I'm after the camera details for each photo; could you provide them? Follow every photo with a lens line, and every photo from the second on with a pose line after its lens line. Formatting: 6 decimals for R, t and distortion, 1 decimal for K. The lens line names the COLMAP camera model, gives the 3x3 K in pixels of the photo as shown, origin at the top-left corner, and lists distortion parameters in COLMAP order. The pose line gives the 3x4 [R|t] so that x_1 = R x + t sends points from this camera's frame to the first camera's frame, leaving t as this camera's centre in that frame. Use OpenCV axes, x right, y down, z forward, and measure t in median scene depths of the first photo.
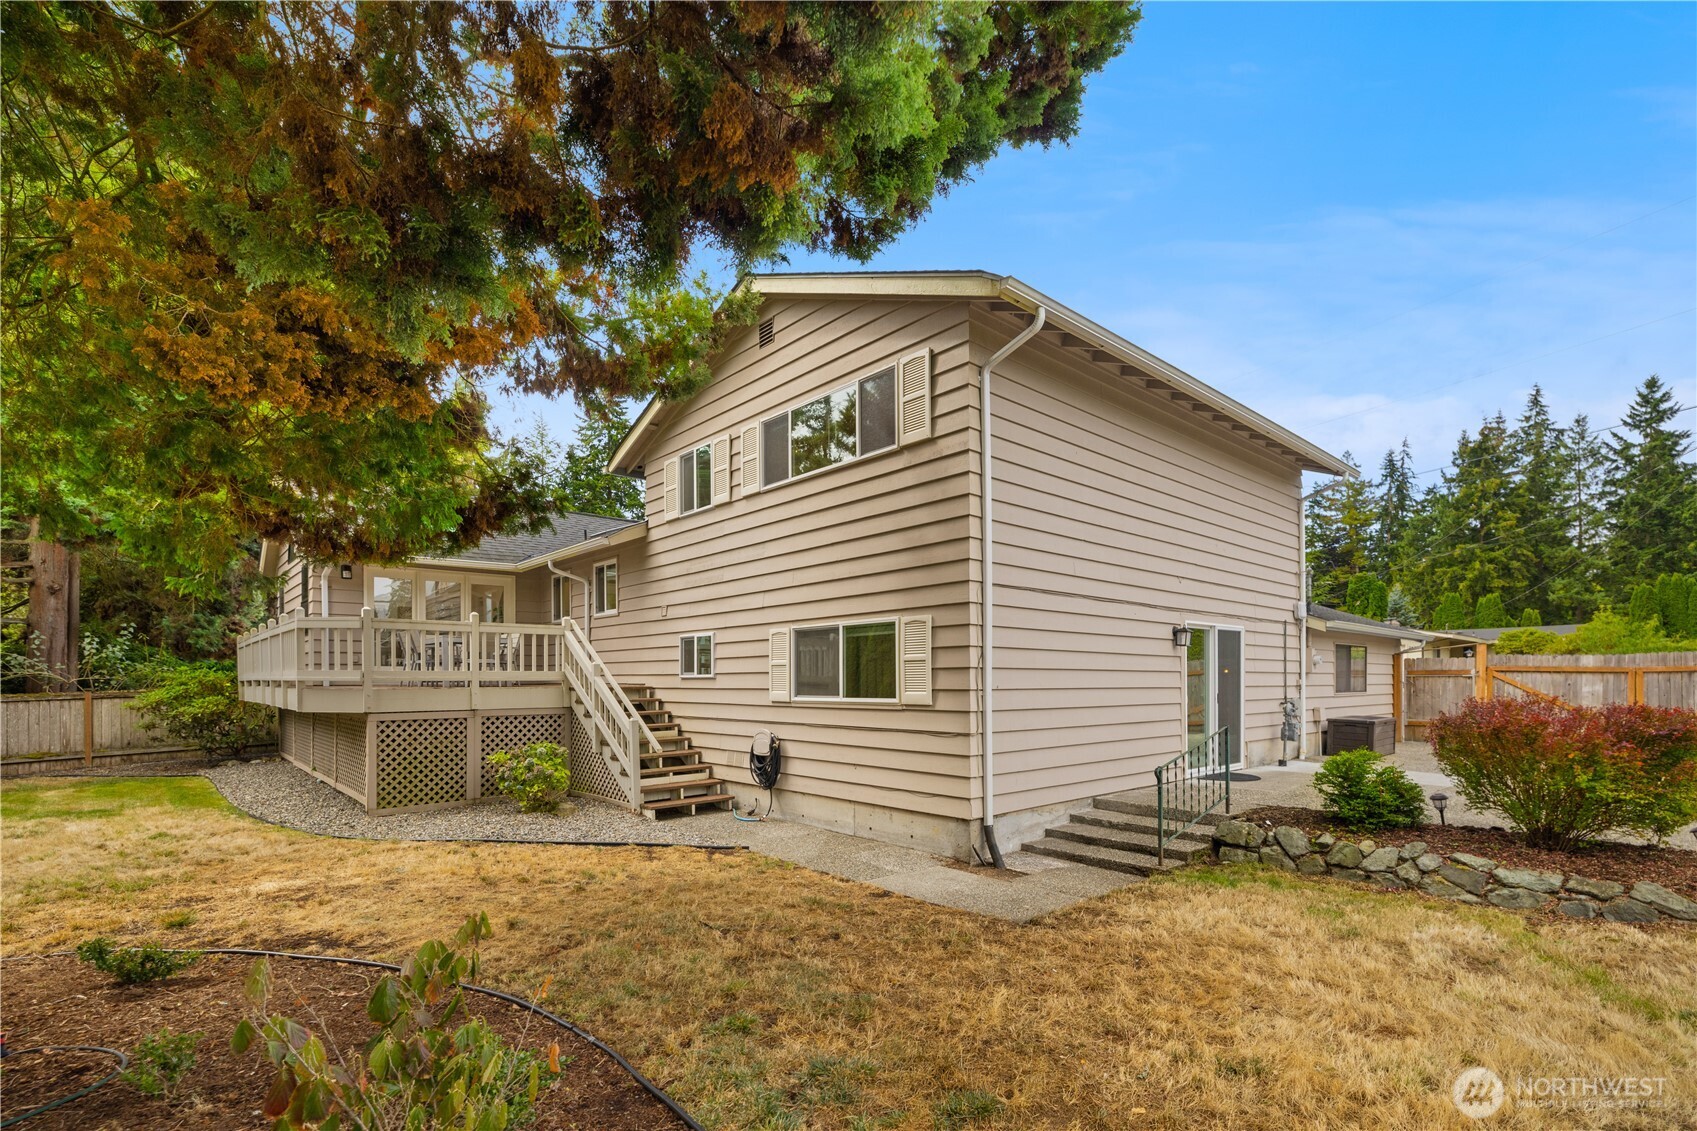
lens RADIAL K [[779.5, 0, 855.5], [0, 779.5, 683.8], [0, 0, 1]] dist [0.004834, -0.000099]
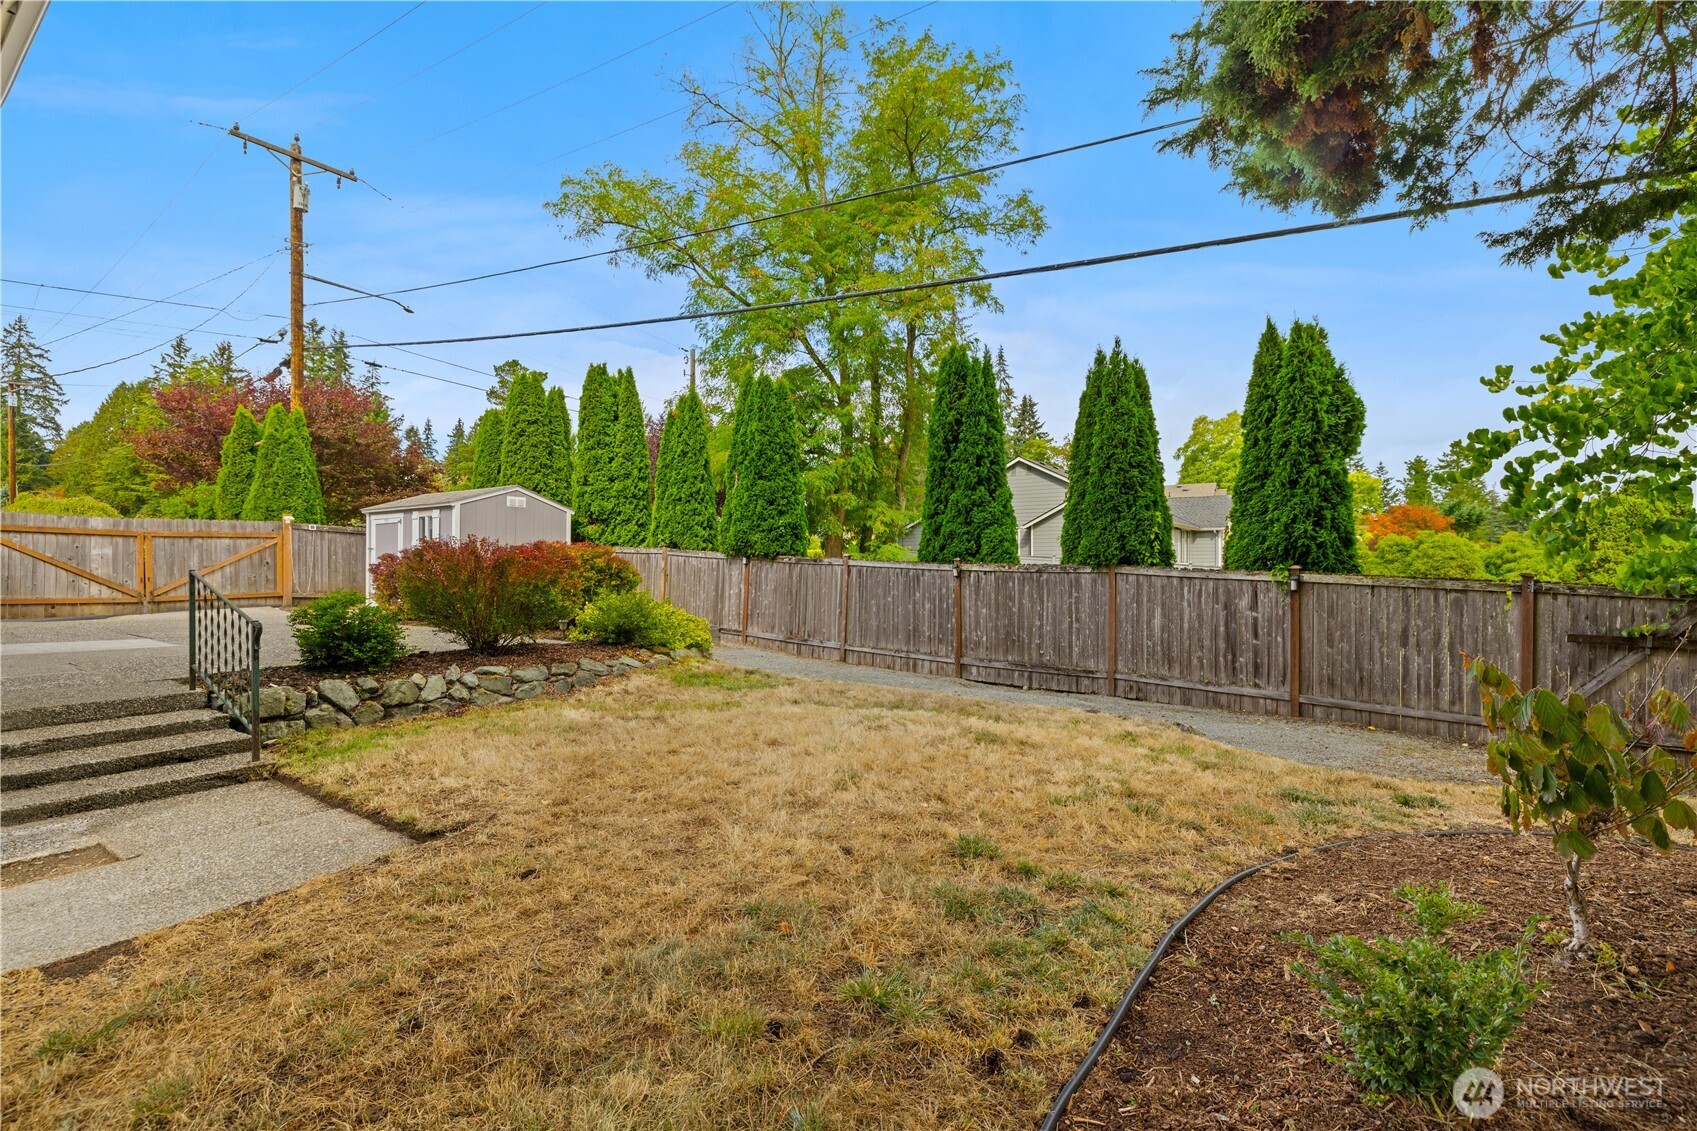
lens RADIAL K [[746.1, 0, 851.5], [0, 746.1, 567.3], [0, 0, 1]] dist [0.001258, 0.000262]
pose [[-0.227978, -0.001918, 0.973664, -0.030876], [0.005070, 0.999982, 0.003157, 0.004622], [-0.973653, 0.005656, -0.227964, 0.049671]]
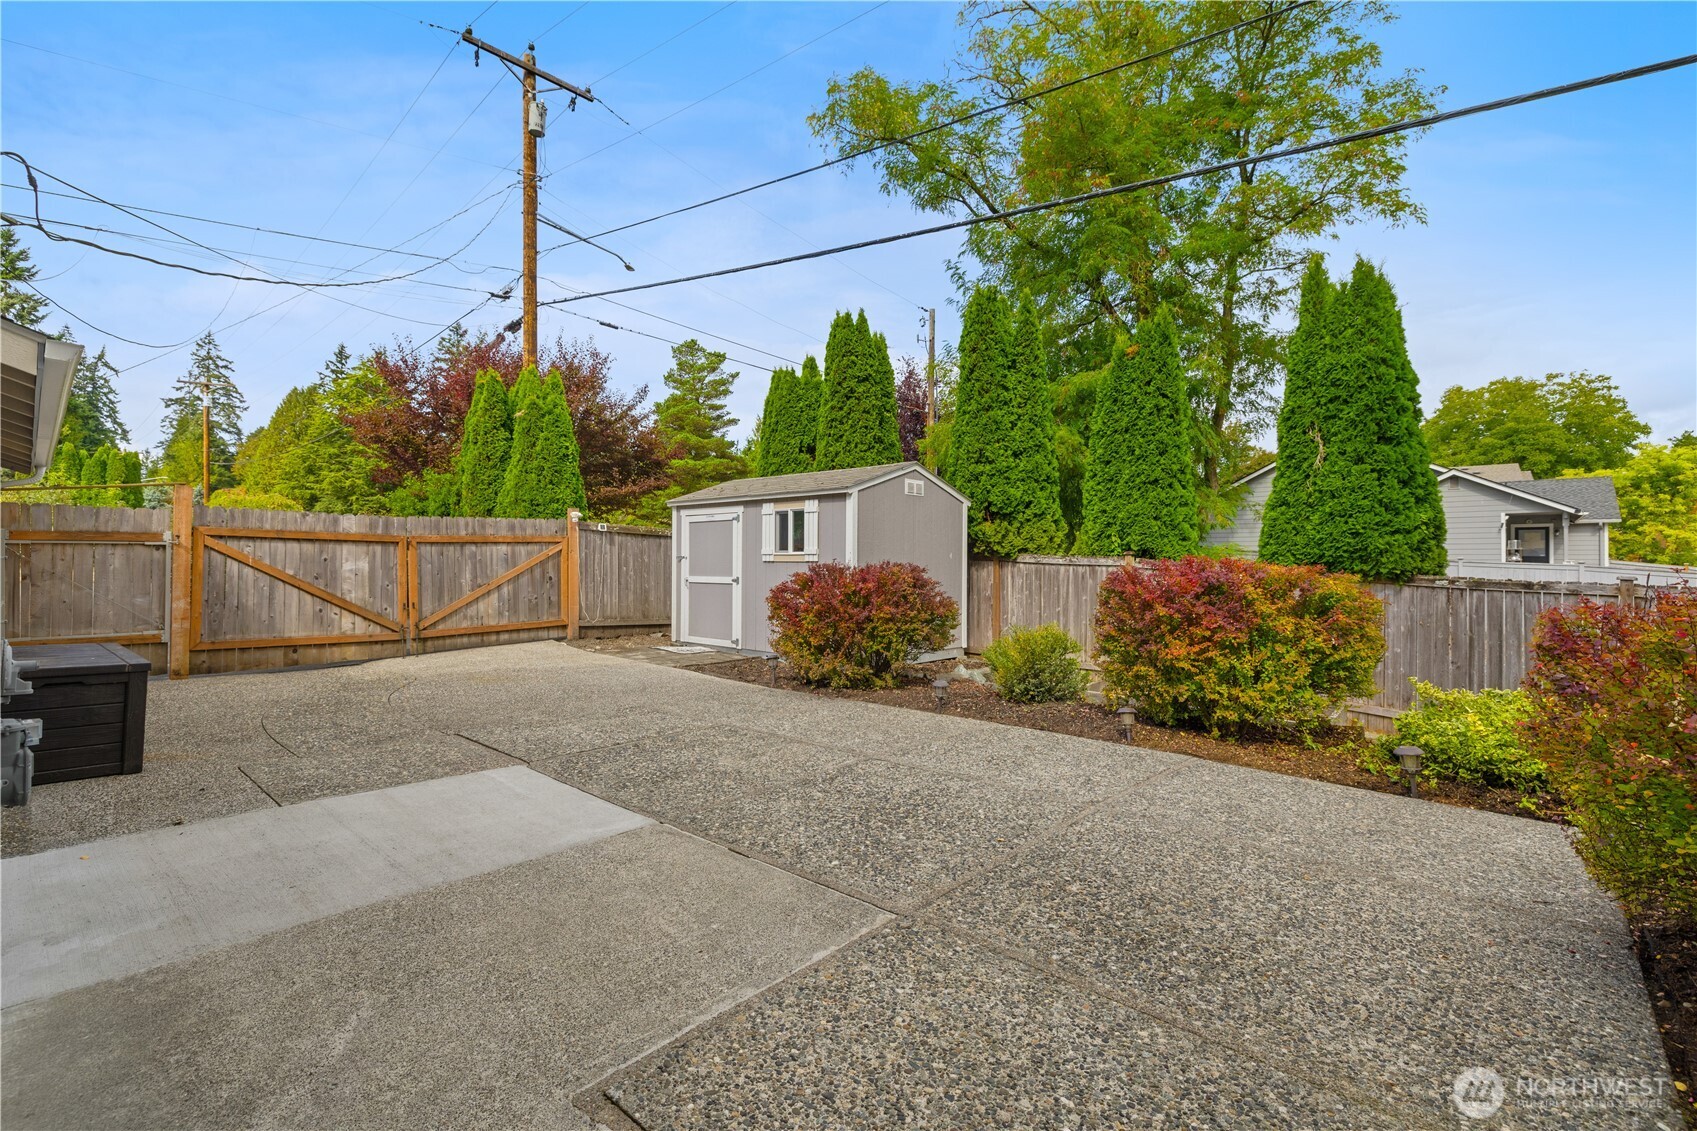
lens RADIAL K [[748.0, 0, 845.8], [0, 748.0, 555.8], [0, 0, 1]] dist [0.001077, 0.000357]
pose [[-0.099408, 0.004212, 0.995038, 0.044554], [0.004032, 0.999985, -0.003830, 0.000289], [-0.995039, 0.003632, -0.099423, 0.108076]]
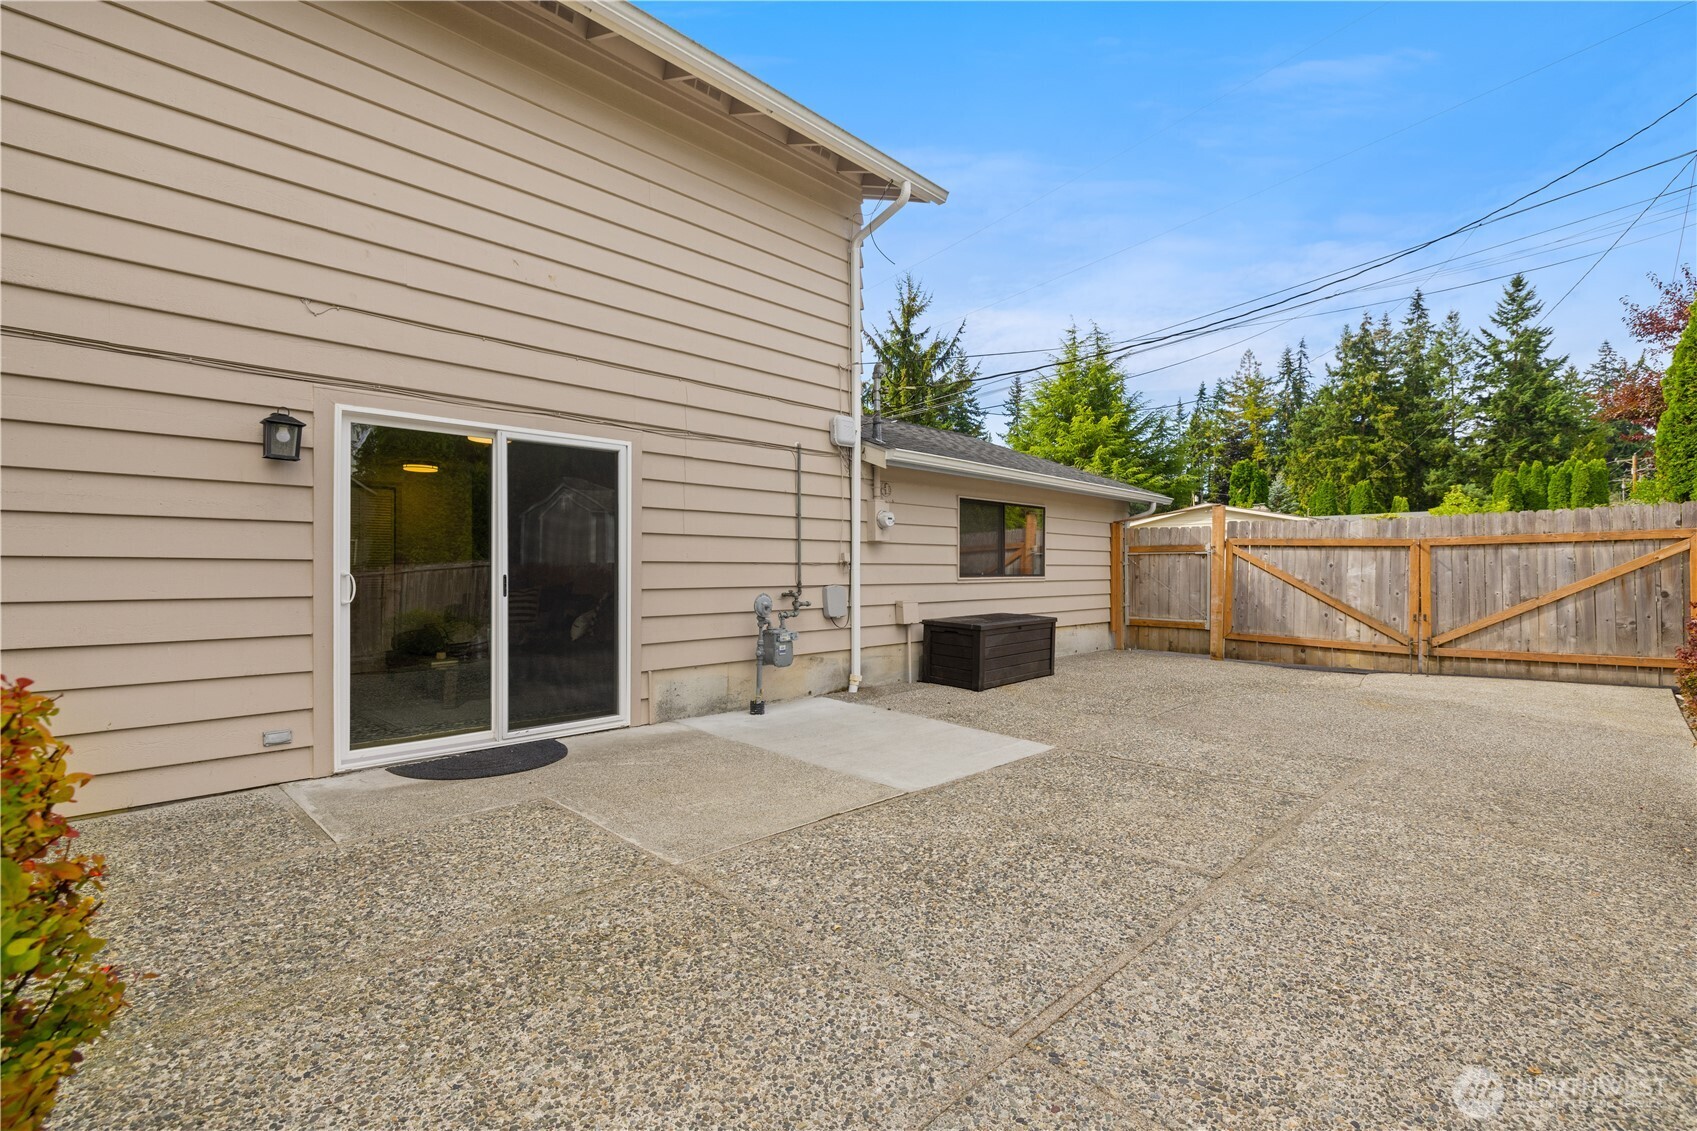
lens RADIAL K [[746.1, 0, 851.5], [0, 746.1, 567.3], [0, 0, 1]] dist [0.001258, 0.000262]
pose [[0.998272, 0.003742, 0.058648, 0.080660], [-0.003432, 0.999980, -0.005391, 0.001185], [-0.058667, 0.005180, 0.998264, 0.068114]]
